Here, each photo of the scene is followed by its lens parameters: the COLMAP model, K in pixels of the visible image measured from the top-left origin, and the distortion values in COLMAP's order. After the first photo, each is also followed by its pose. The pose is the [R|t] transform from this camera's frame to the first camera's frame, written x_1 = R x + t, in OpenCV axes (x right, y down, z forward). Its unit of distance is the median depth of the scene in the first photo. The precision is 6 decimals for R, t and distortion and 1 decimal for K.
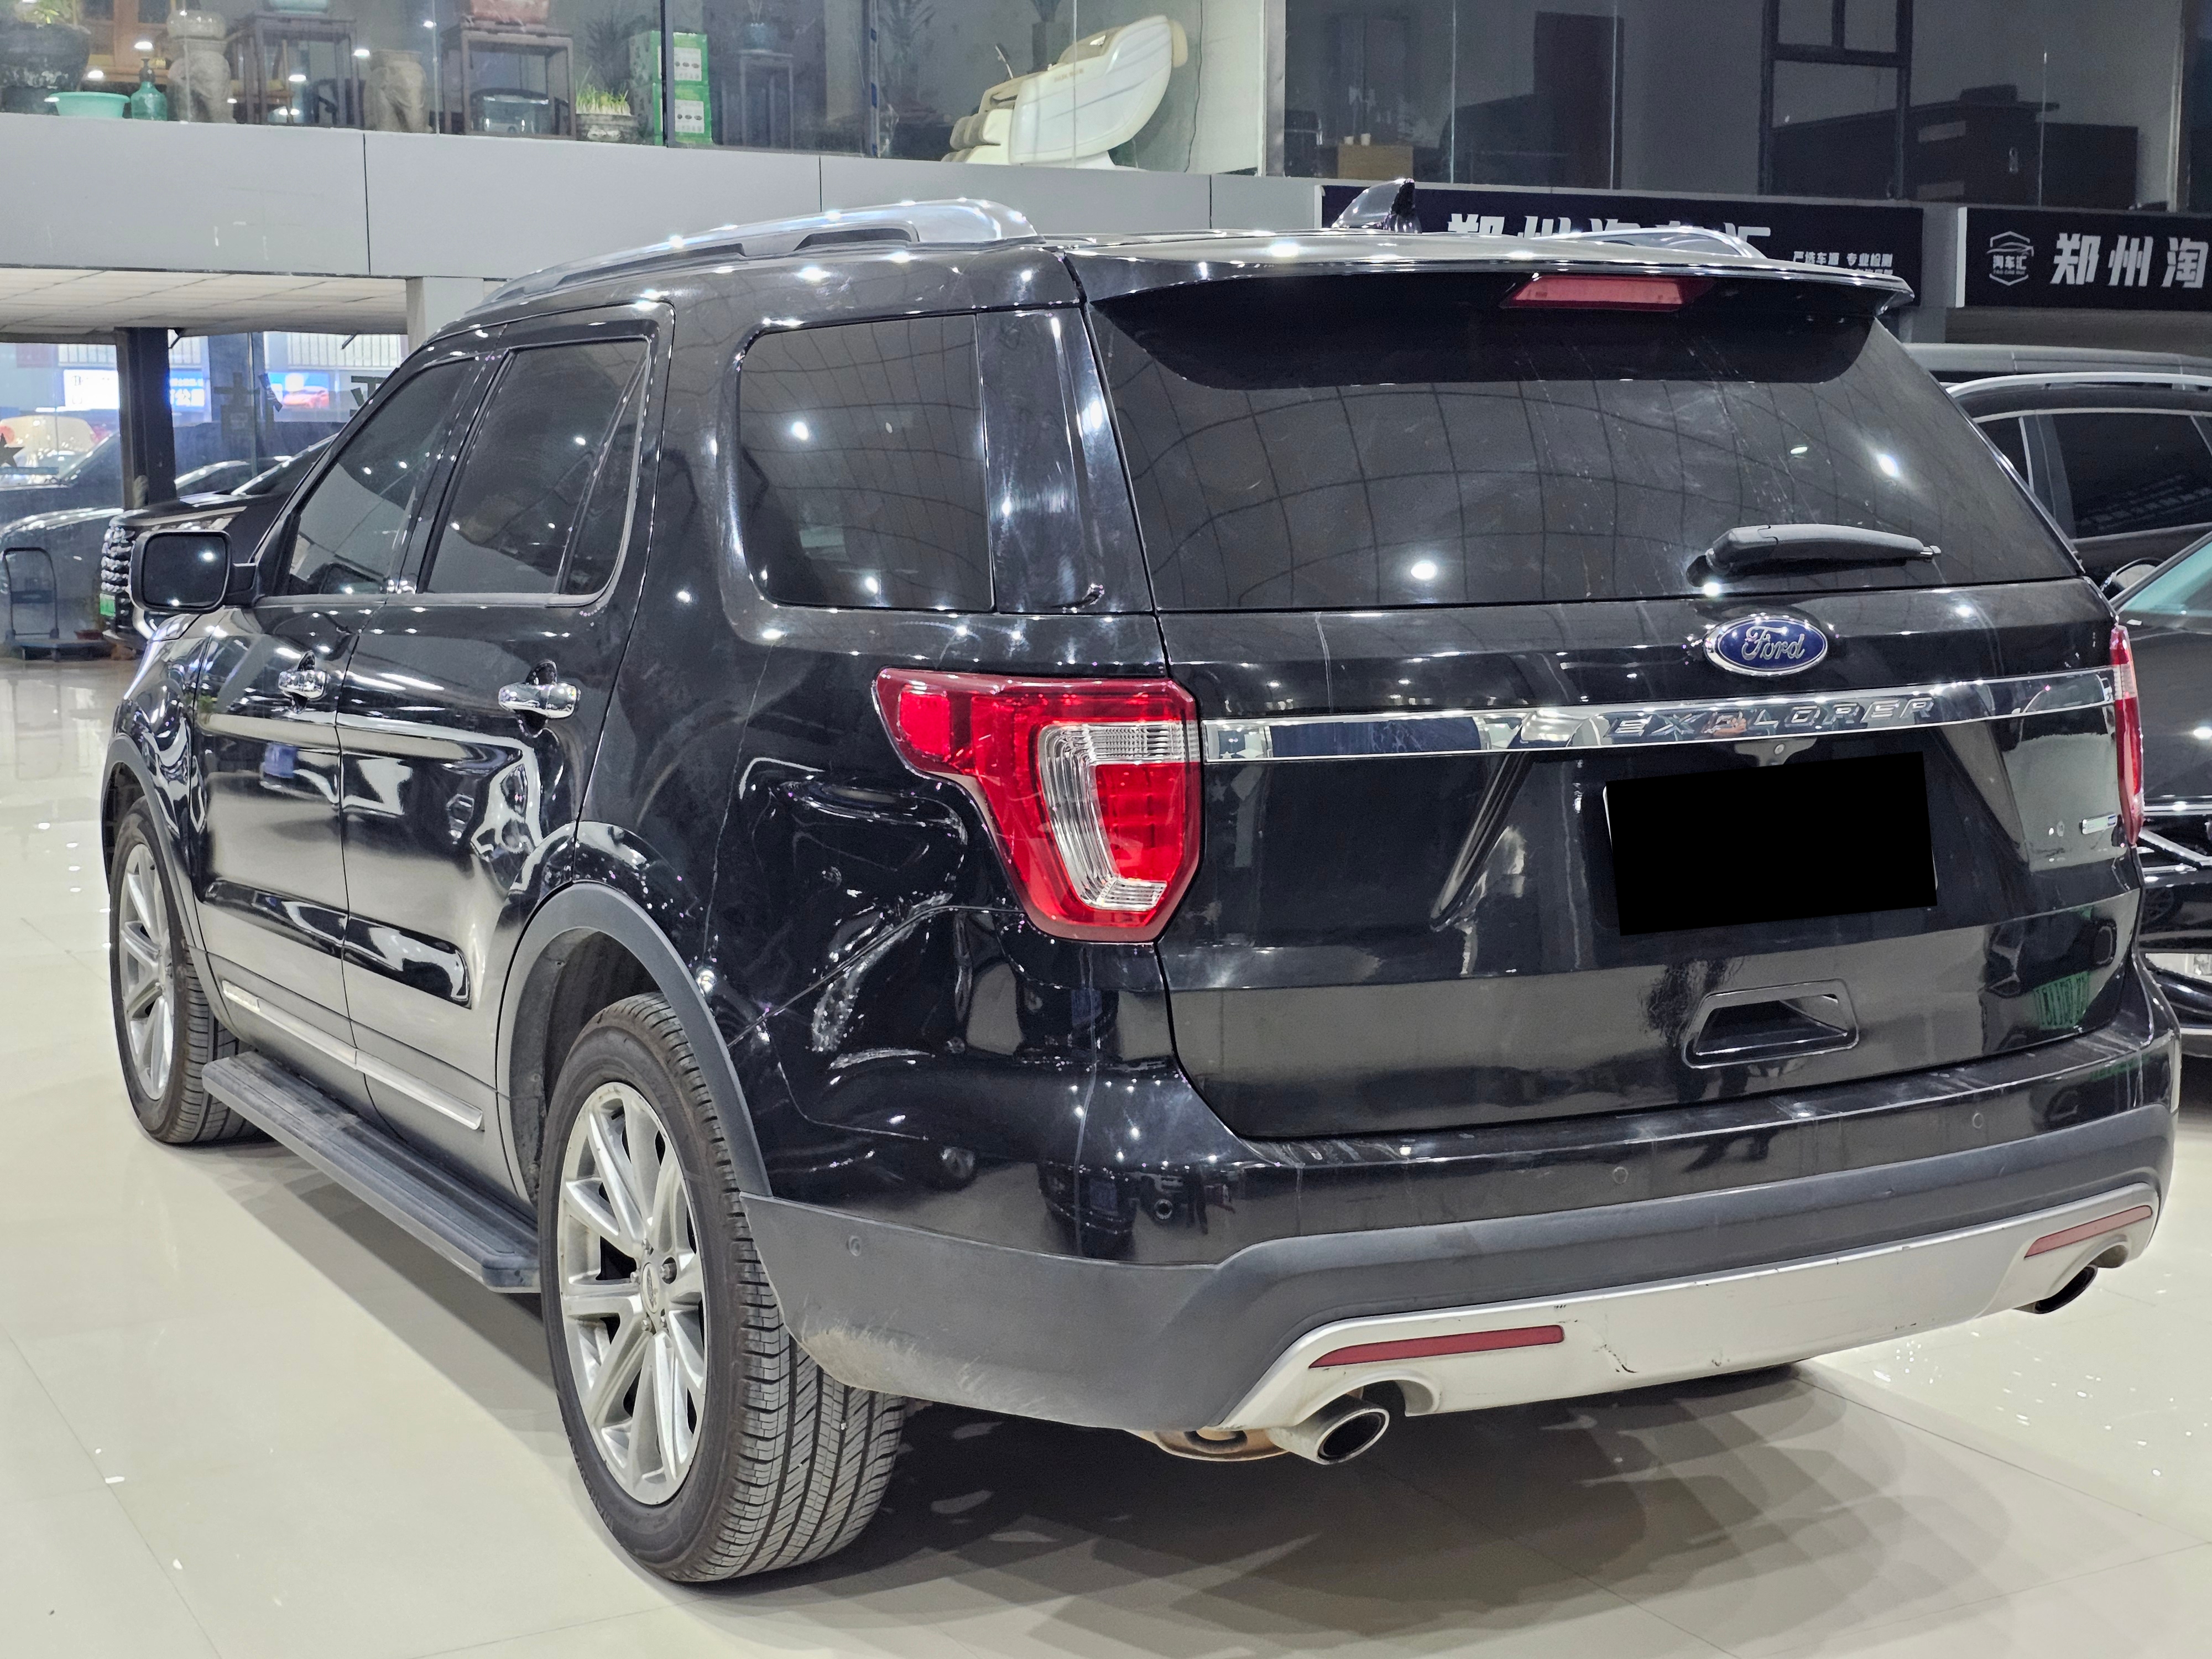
lens RADIAL K [[2979.1, 0, 1113.9], [0, 2979.1, 846.1], [0, 0, 1]] dist [0.097120, 0.000000]
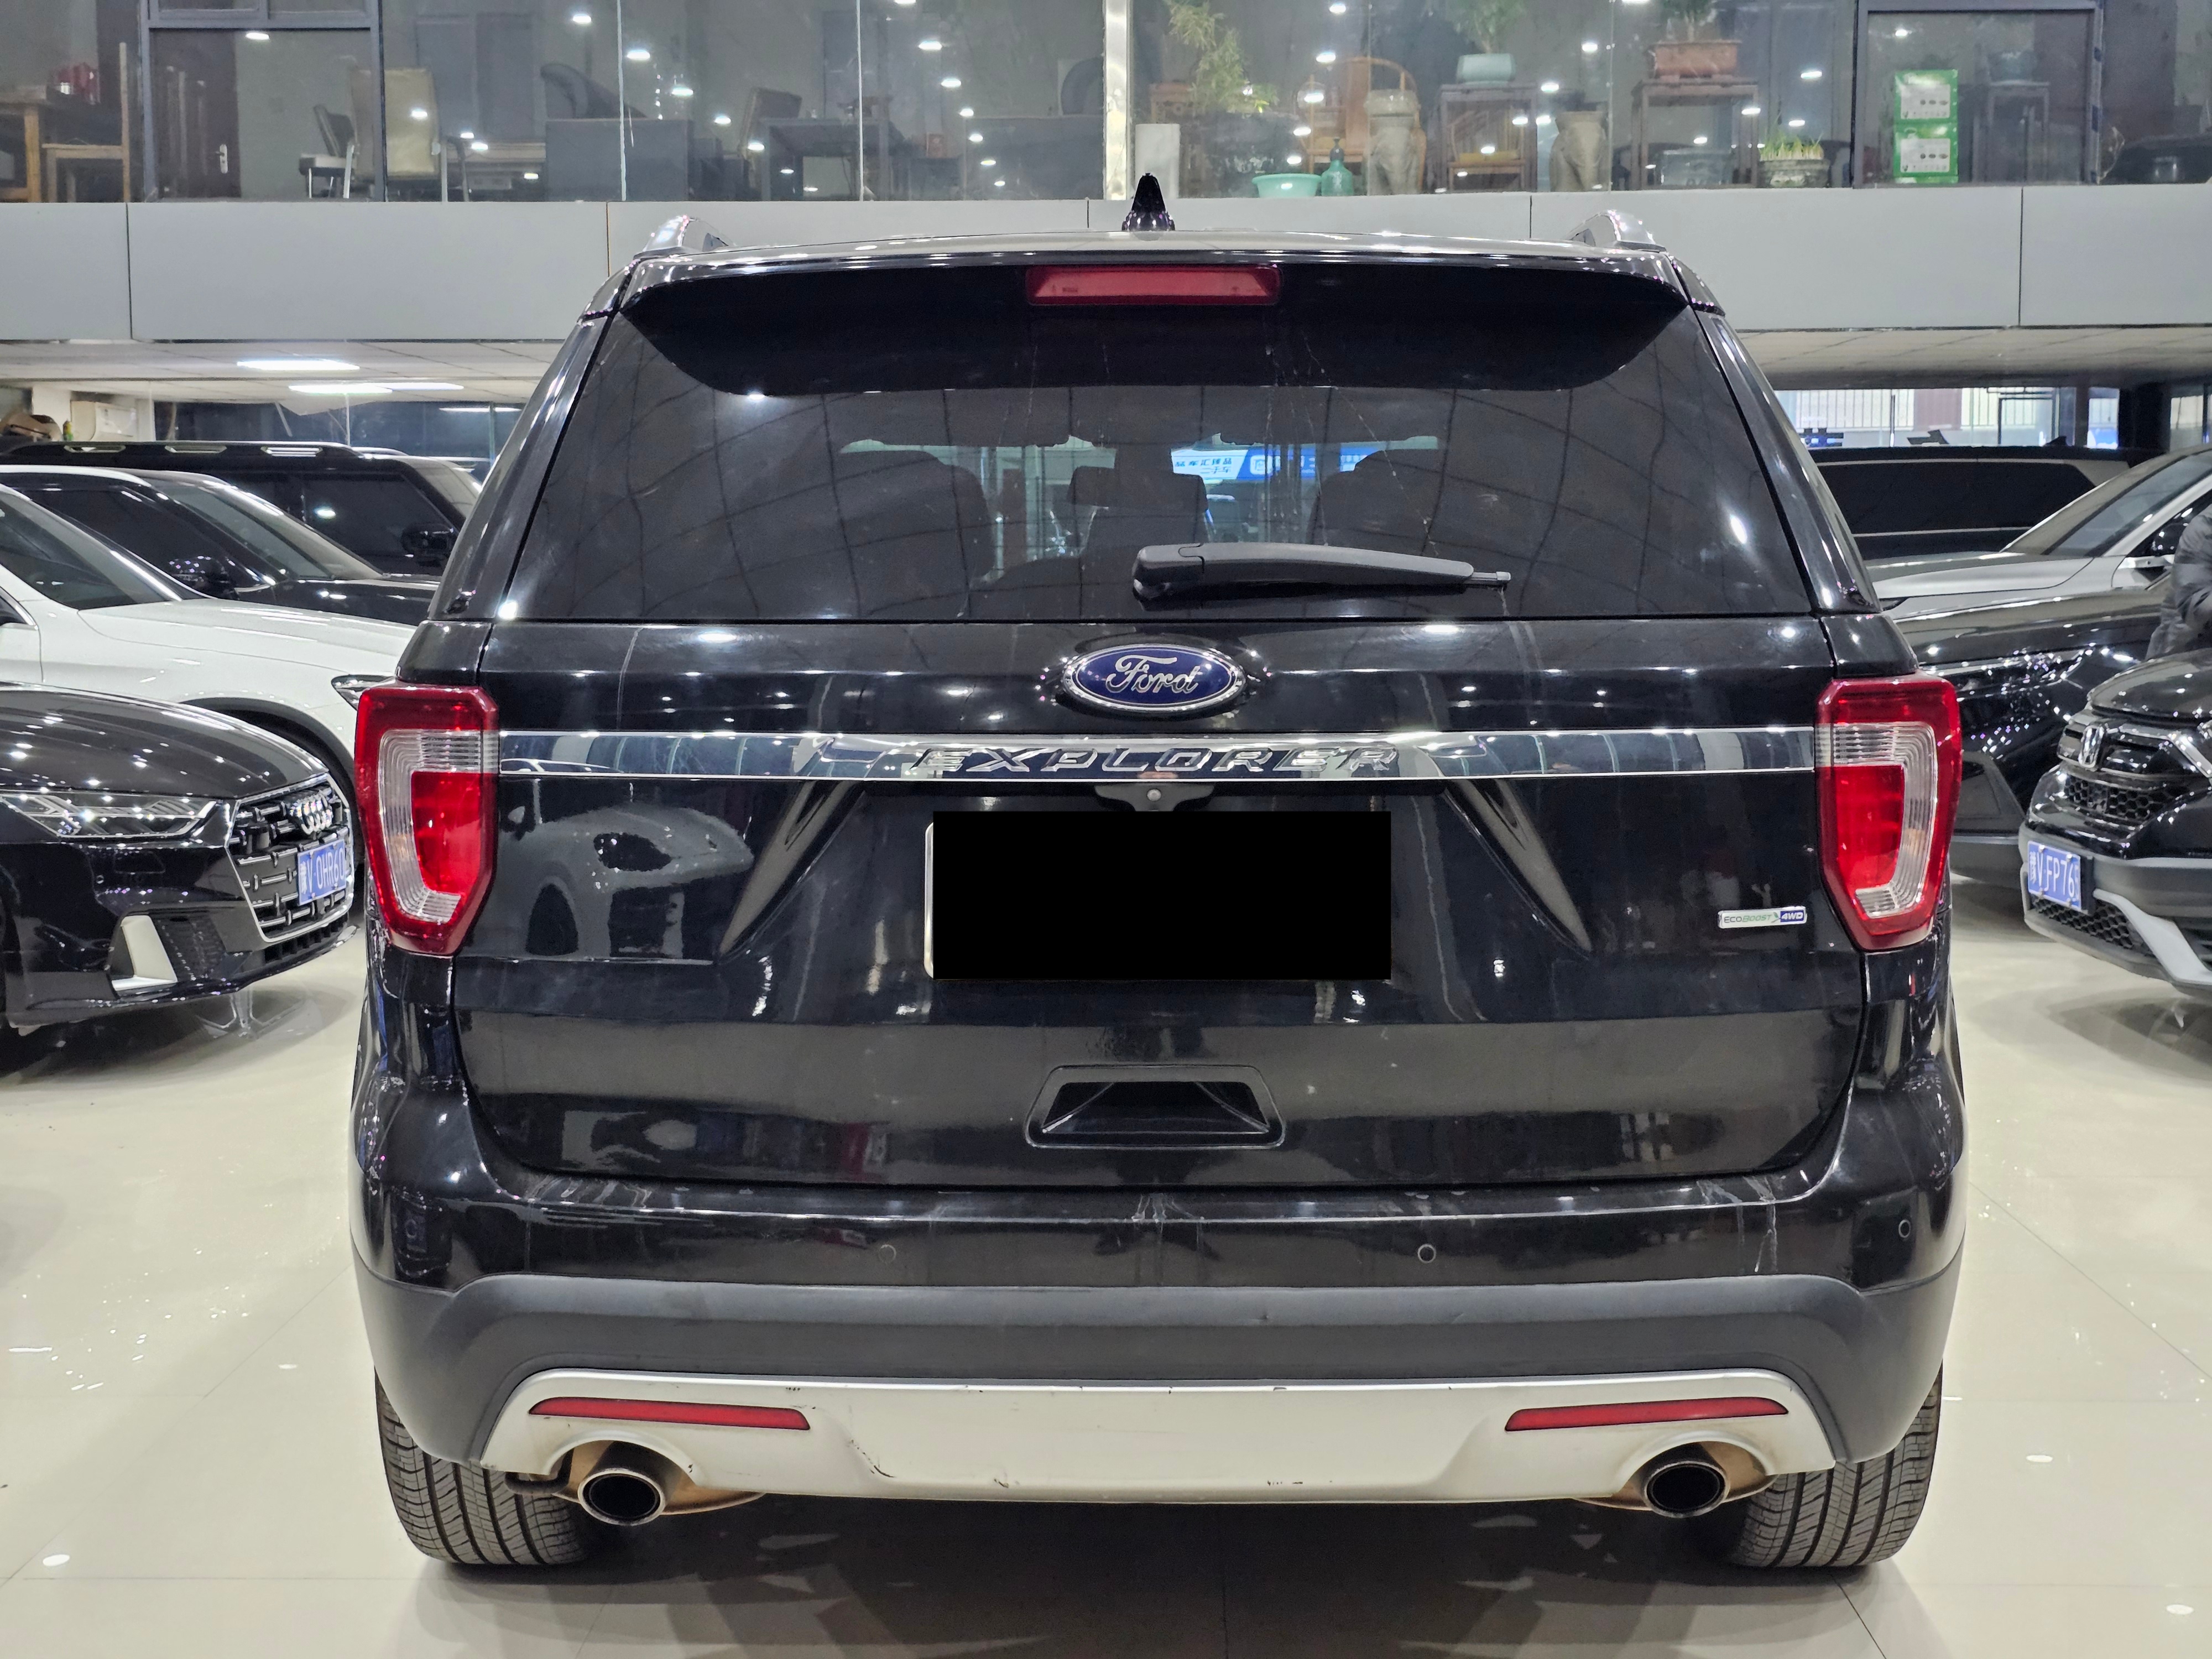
lens RADIAL K [[2979.1, 0, 1111.5], [0, 2979.1, 813.8], [0, 0, 1]] dist [0.097120, 0.000000]
pose [[0.867586, 0.052045, -0.494556, 0.596660], [-0.067381, 0.997640, -0.013217, -0.013787], [0.492701, 0.044791, 0.869045, 0.219215]]
